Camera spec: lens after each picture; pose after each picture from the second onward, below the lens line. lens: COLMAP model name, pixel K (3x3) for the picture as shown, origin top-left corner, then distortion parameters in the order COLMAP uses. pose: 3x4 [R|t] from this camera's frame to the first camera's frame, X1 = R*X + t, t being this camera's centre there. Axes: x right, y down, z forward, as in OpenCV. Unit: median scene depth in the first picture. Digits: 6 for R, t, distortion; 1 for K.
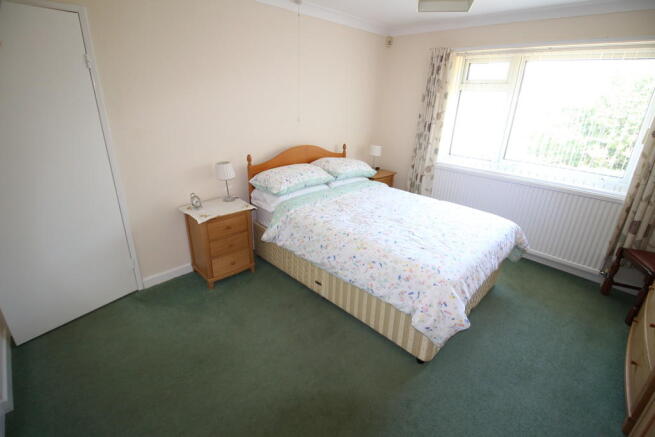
lens RADIAL K [[312.3, 0, 327.5], [0, 312.3, 218.5], [0, 0, 1]] dist [-0.001621, -0.000709]
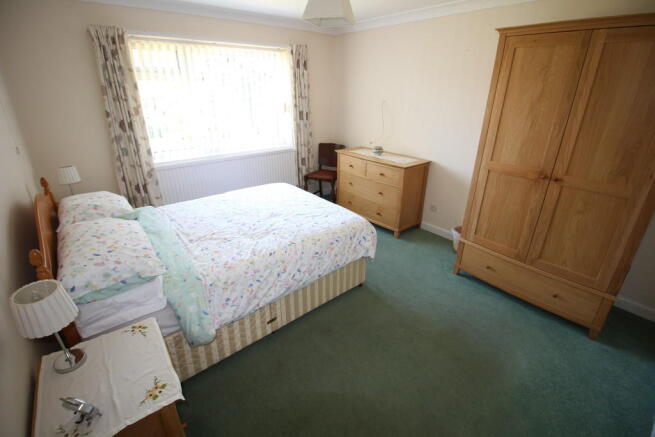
lens RADIAL K [[312.3, 0, 327.5], [0, 312.3, 218.5], [0, 0, 1]] dist [-0.001621, -0.000709]
pose [[0.076844, -0.424363, 0.902225, -0.652222], [0.361856, 0.855072, 0.371365, -0.283713], [-0.929061, 0.297938, 0.219266, 0.582629]]
